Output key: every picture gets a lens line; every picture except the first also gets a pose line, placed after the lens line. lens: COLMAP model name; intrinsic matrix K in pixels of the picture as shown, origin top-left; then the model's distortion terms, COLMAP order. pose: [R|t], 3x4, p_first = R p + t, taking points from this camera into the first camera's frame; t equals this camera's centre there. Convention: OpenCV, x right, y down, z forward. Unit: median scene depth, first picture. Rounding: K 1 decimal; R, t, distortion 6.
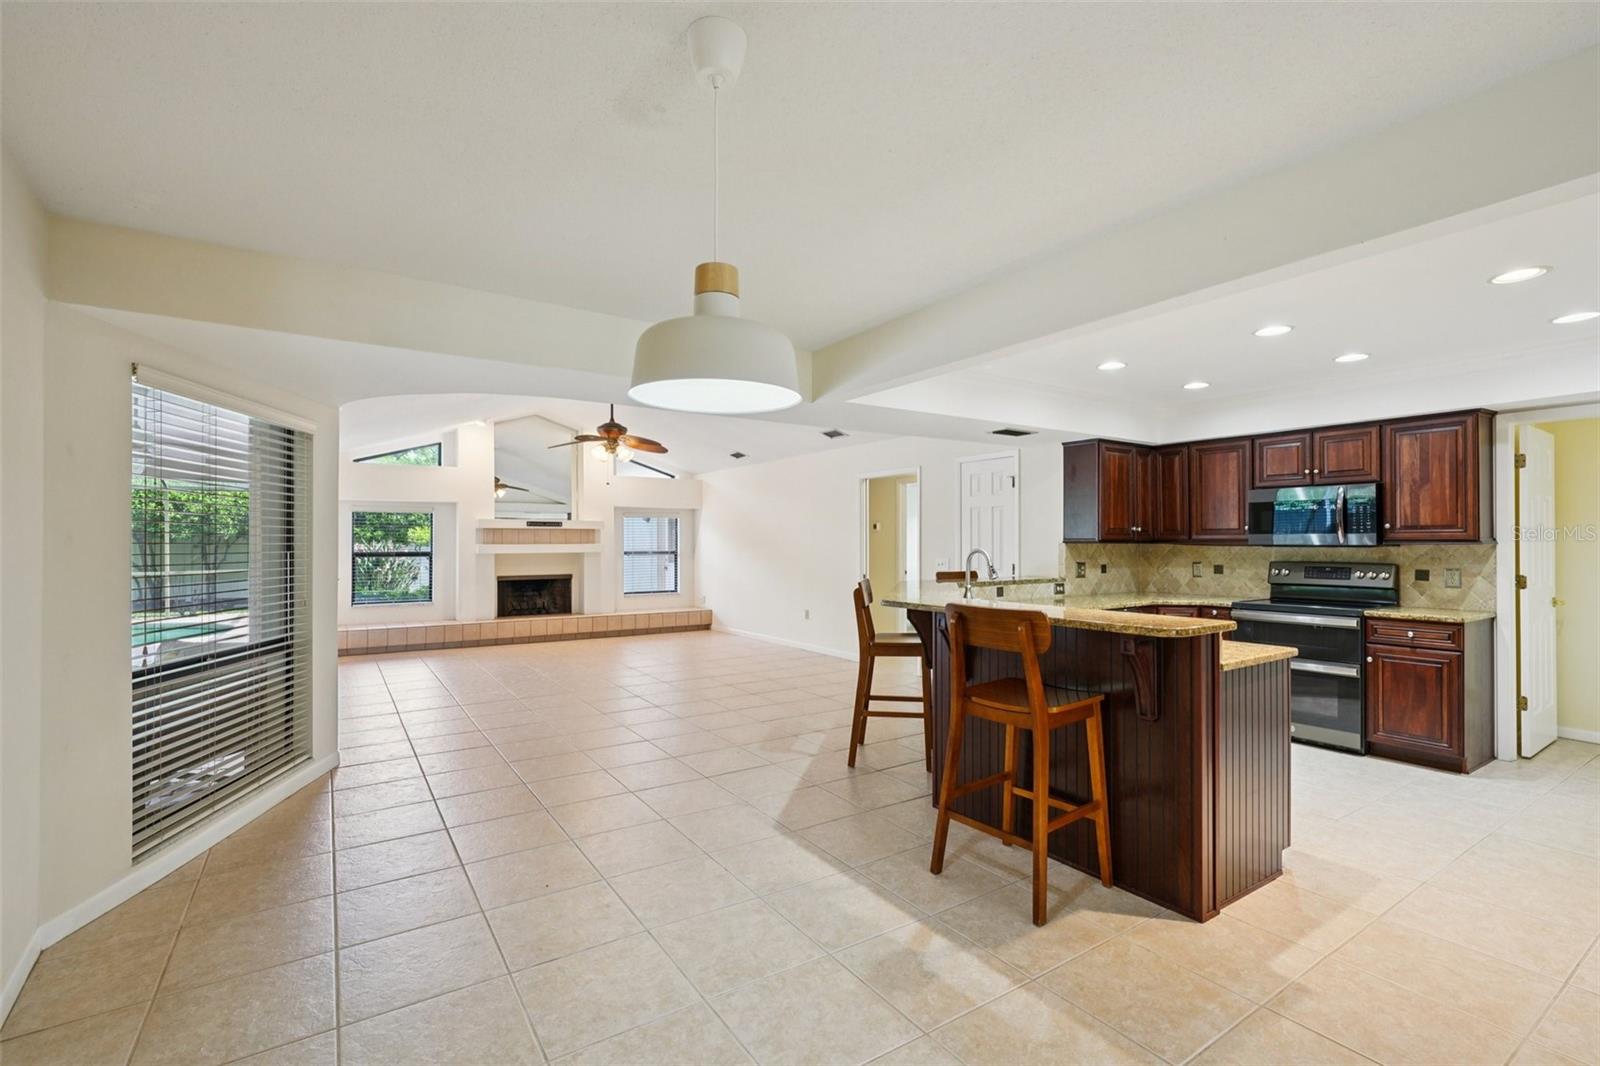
lens RADIAL K [[719.2, 0, 784.4], [0, 719.2, 538.5], [0, 0, 1]] dist [-0.006849, 0.004068]
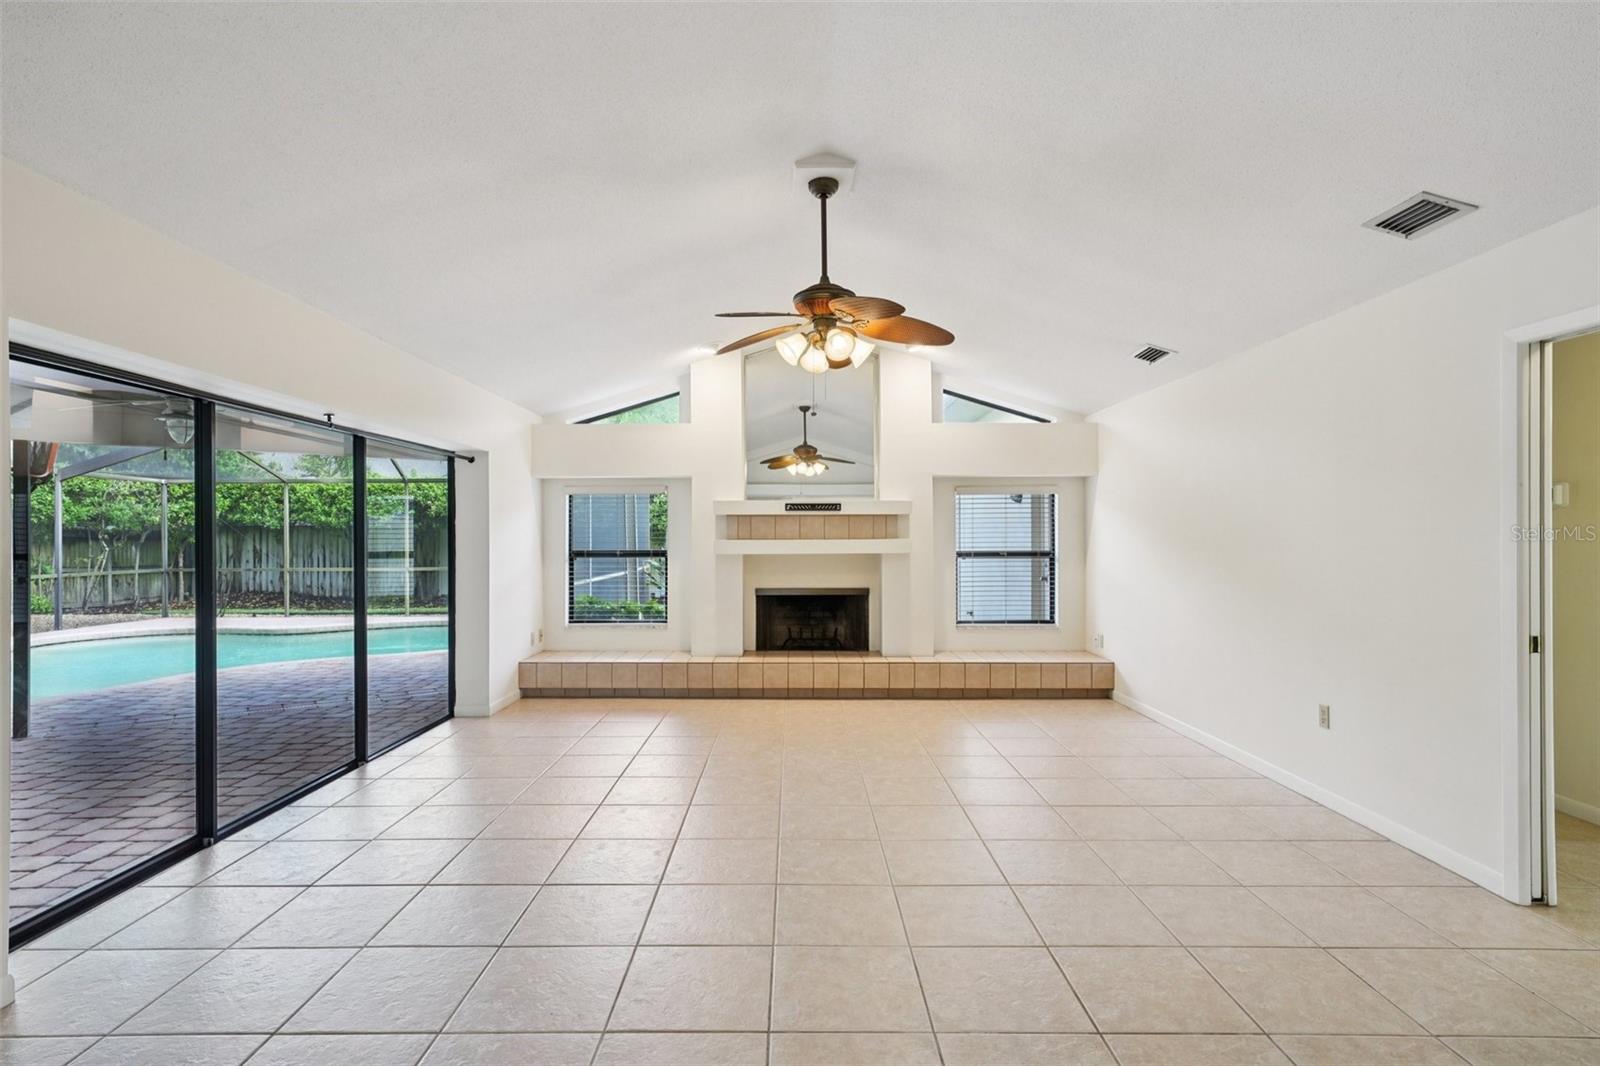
lens RADIAL K [[791.8, 0, 788.4], [0, 791.8, 537.4], [0, 0, 1]] dist [0.000702, 0.002792]
pose [[0.837827, -0.000500, -0.545935, 0.036392], [0.004958, 0.999965, 0.006693, 0.002202], [0.545913, -0.008314, 0.837801, 0.769461]]
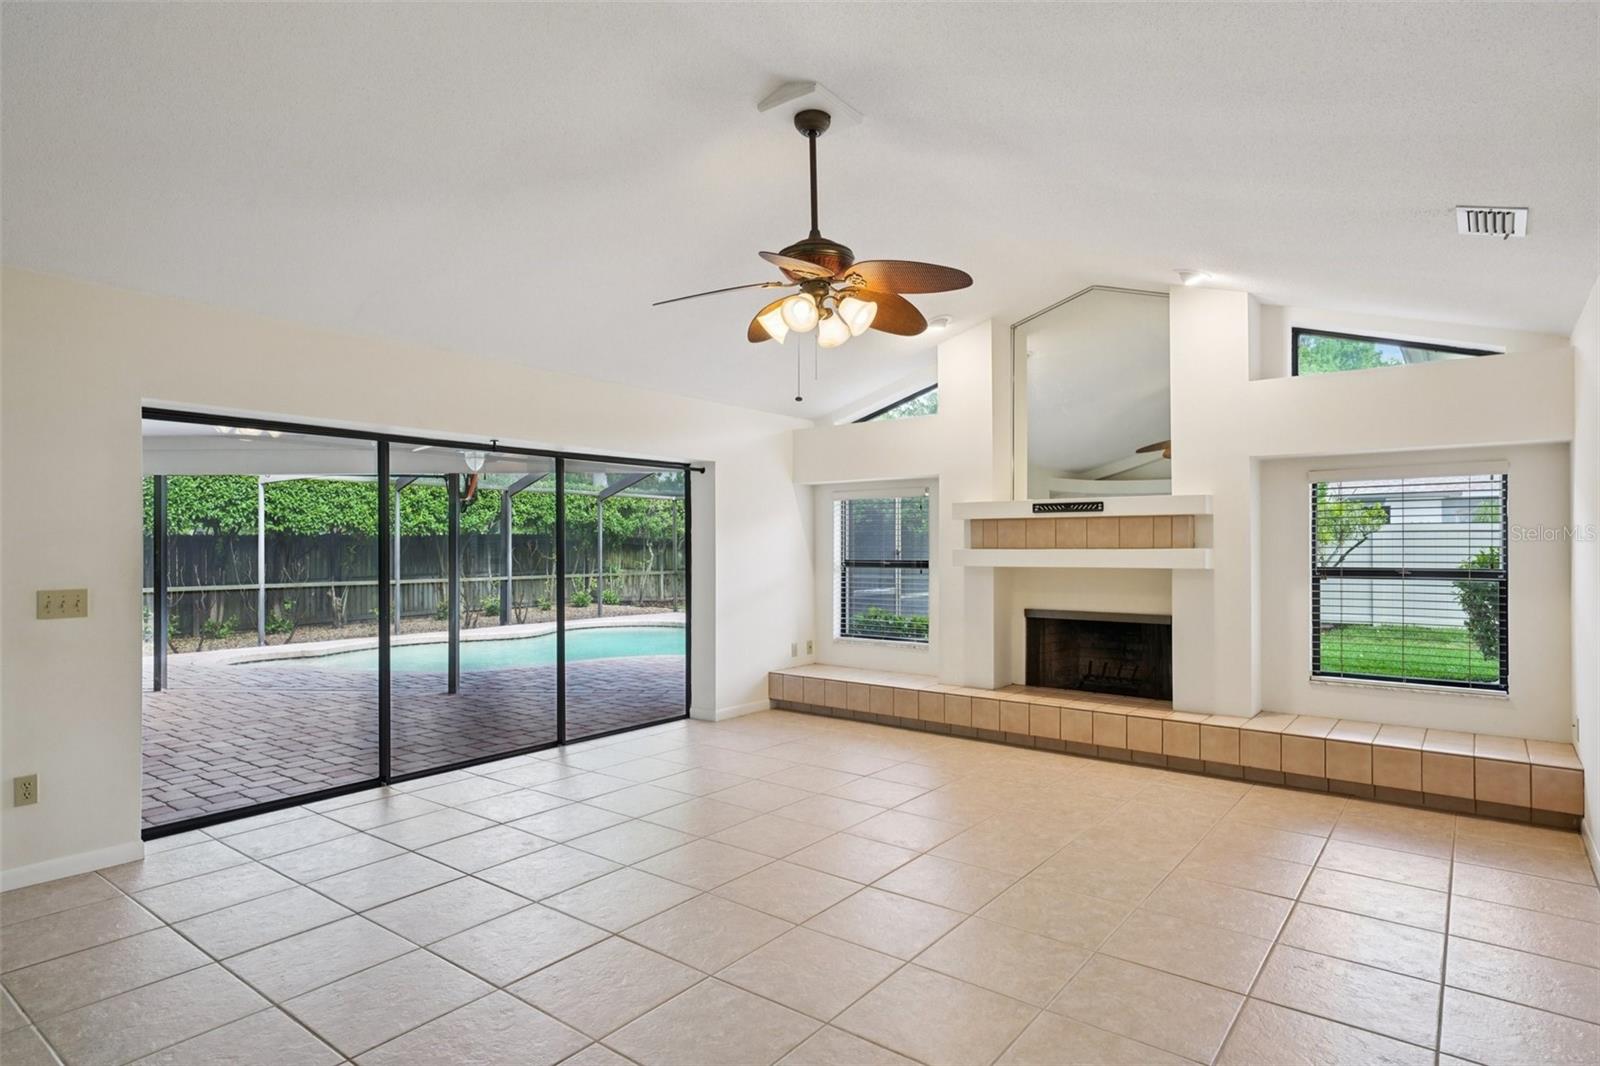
lens RADIAL K [[864.1, 0, 791.7], [0, 864.1, 544.2], [0, 0, 1]] dist [0.010486, -0.000996]
pose [[0.323932, -0.000681, -0.946080, 0.282947], [0.007194, 0.999973, 0.001743, 0.003793], [0.946053, -0.007370, 0.323928, 1.173251]]
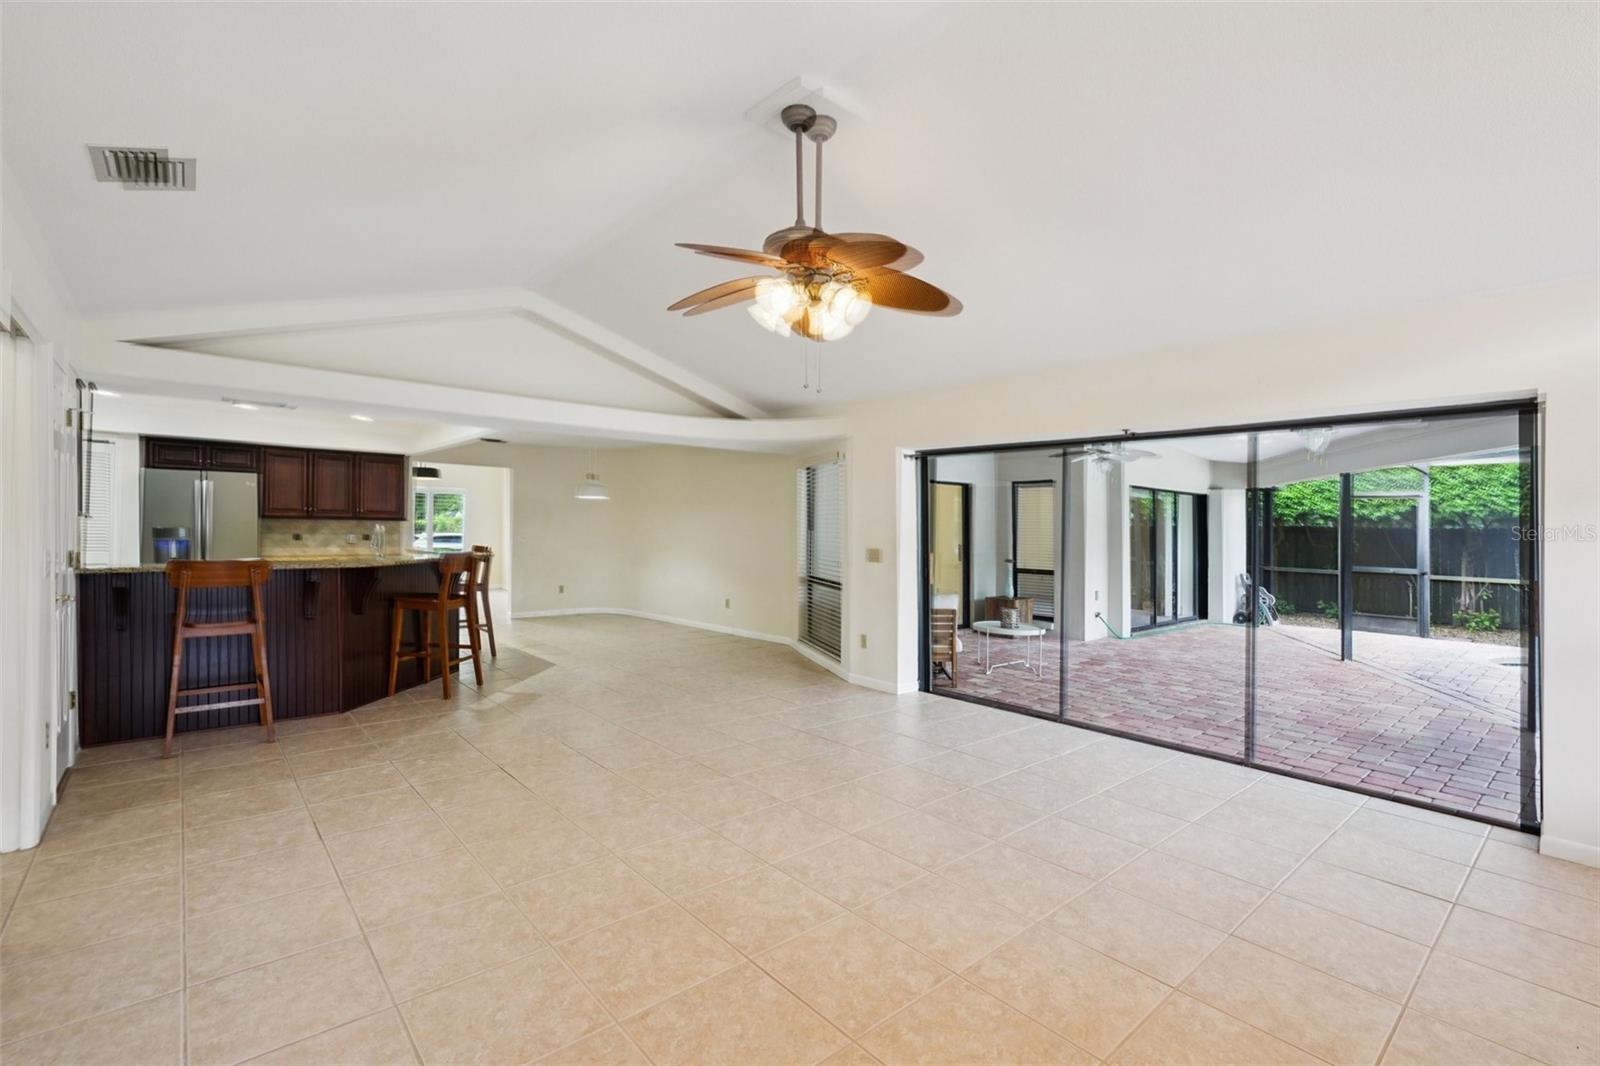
lens RADIAL K [[719.2, 0, 776.8], [0, 719.2, 535.4], [0, 0, 1]] dist [-0.006849, 0.004068]
pose [[-0.992133, -0.014505, -0.124348, -0.236861], [-0.015680, 0.999841, 0.008473, 0.008576], [0.124205, 0.010356, -0.992202, 1.963057]]
